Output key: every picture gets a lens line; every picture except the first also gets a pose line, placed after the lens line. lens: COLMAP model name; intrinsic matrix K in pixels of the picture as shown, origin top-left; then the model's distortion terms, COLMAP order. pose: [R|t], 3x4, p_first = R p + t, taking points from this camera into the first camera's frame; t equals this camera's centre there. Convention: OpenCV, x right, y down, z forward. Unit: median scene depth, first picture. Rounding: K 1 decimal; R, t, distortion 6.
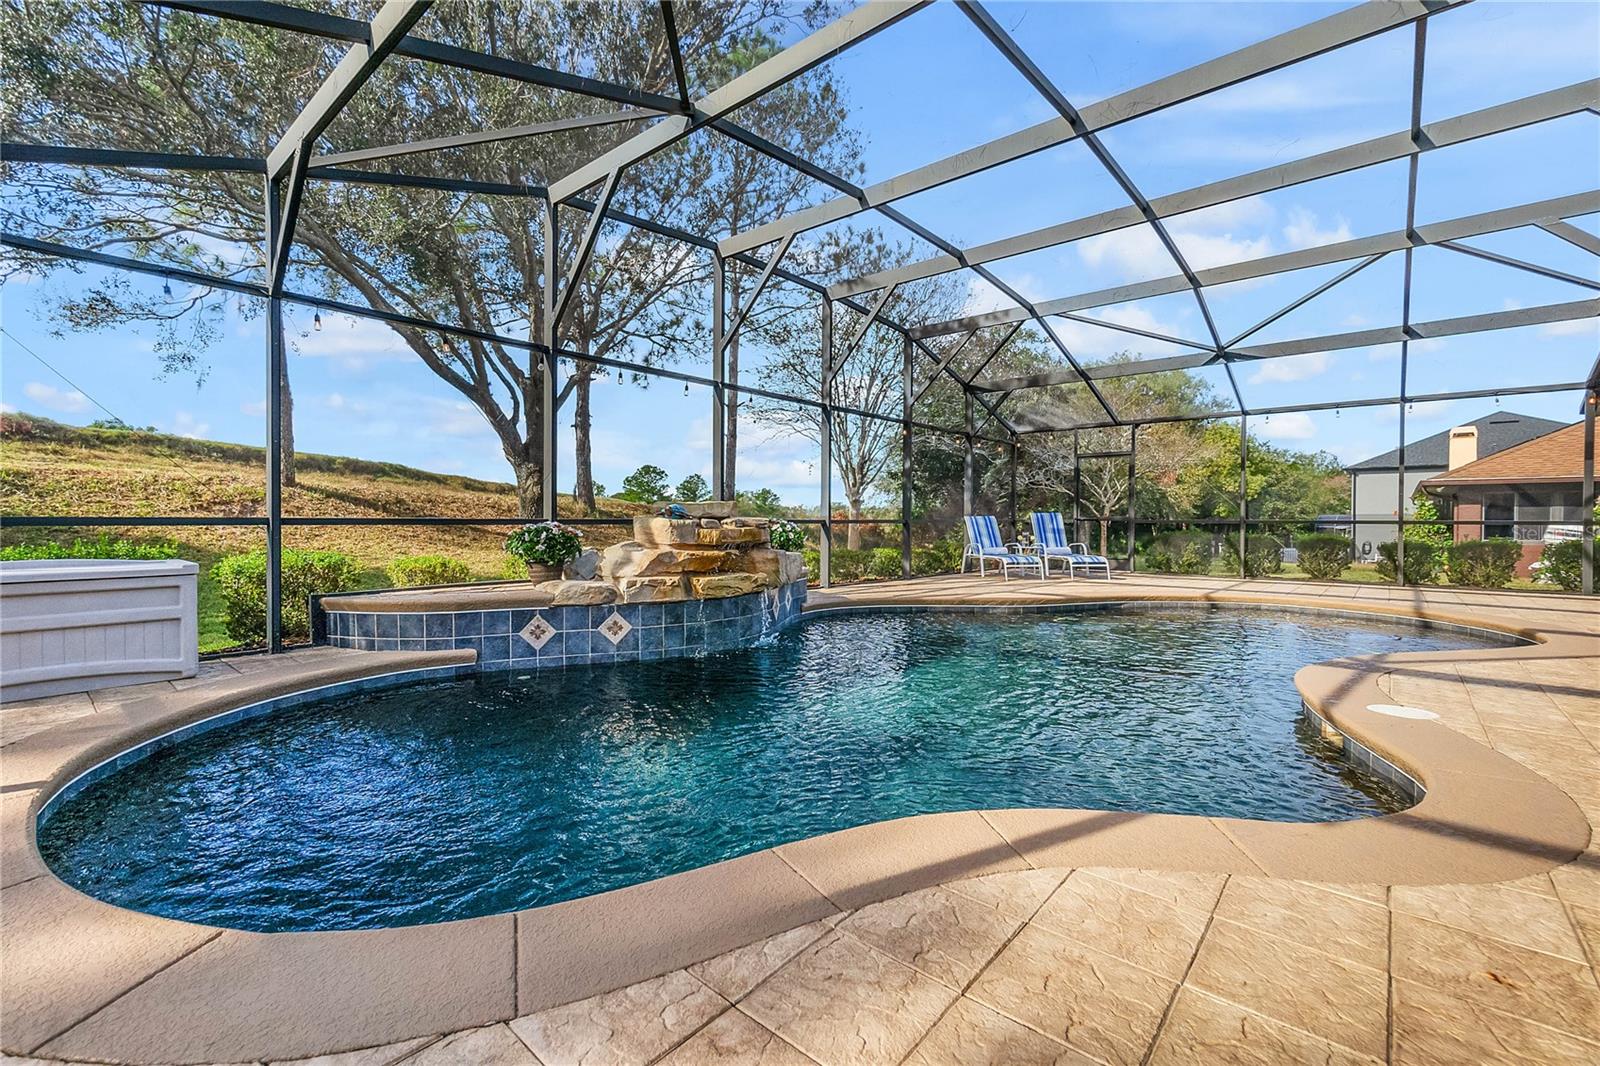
lens RADIAL K [[690.2, 0, 799.9], [0, 690.2, 535.6], [0, 0, 1]] dist [-0.002194, -0.000134]
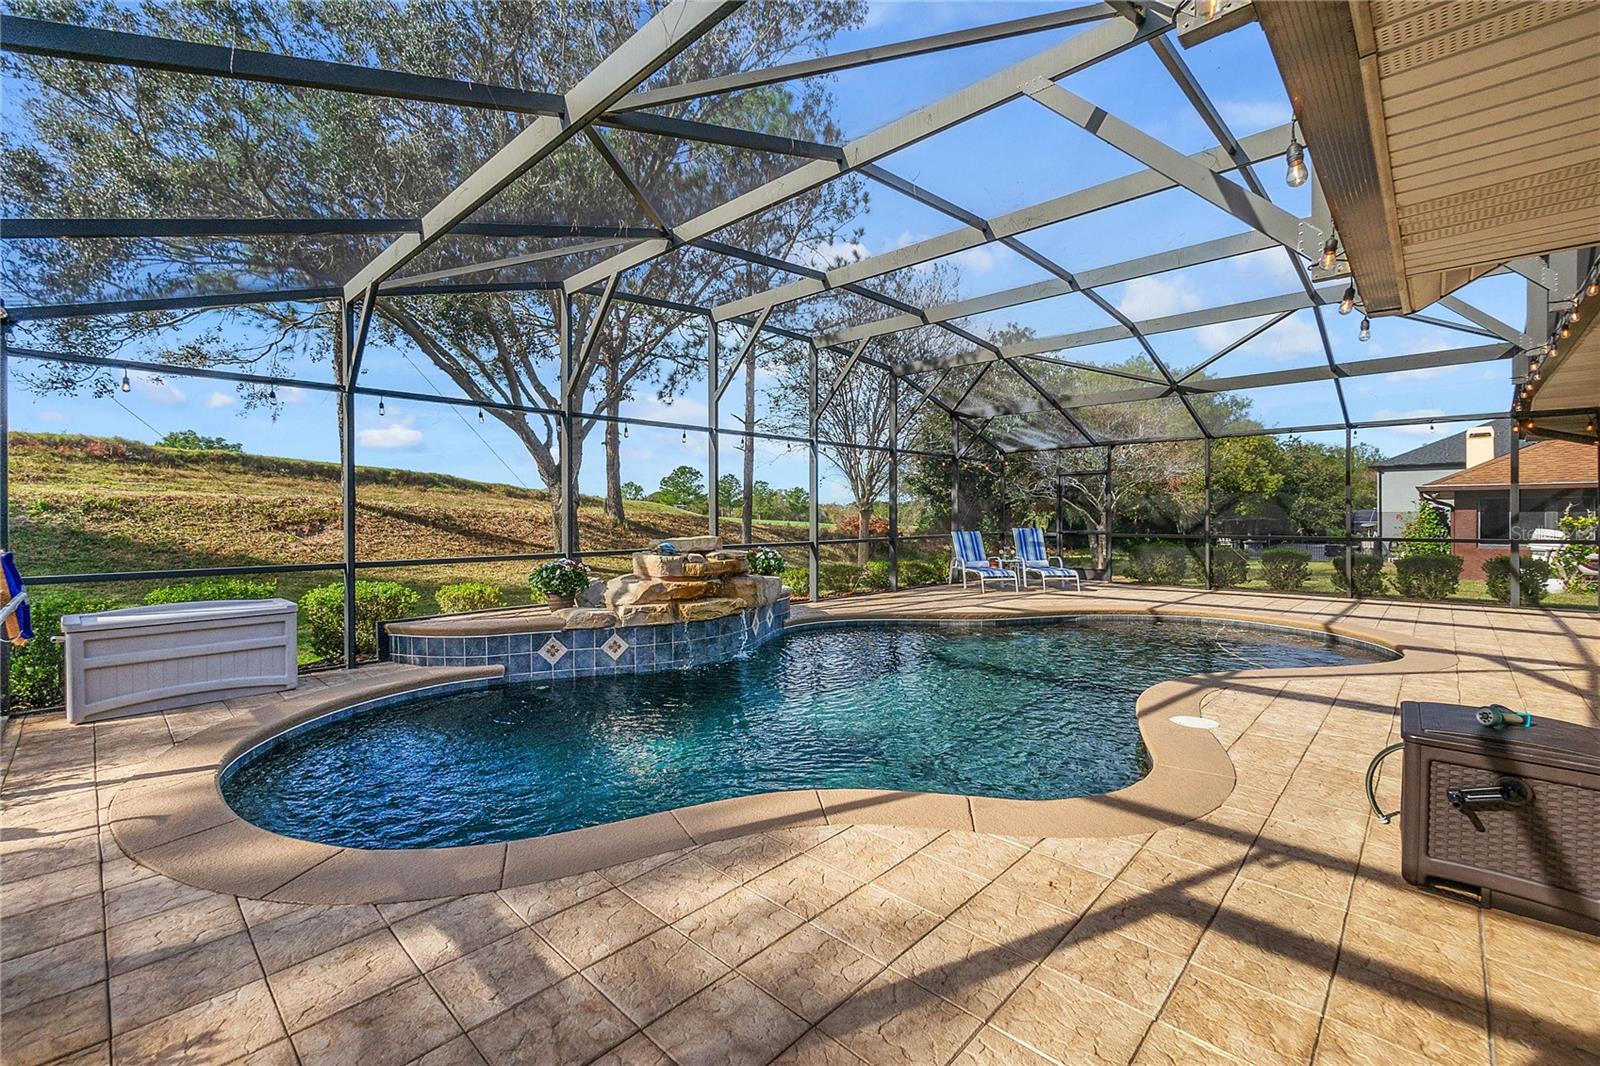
lens RADIAL K [[679.7, 0, 799.7], [0, 679.7, 527.0], [0, 0, 1]] dist [-0.001565, -0.000100]
pose [[0.998785, -0.008126, -0.048610, 0.103897], [0.007710, 0.999932, -0.008729, -0.056464], [0.048678, 0.008344, 0.998780, -0.170230]]
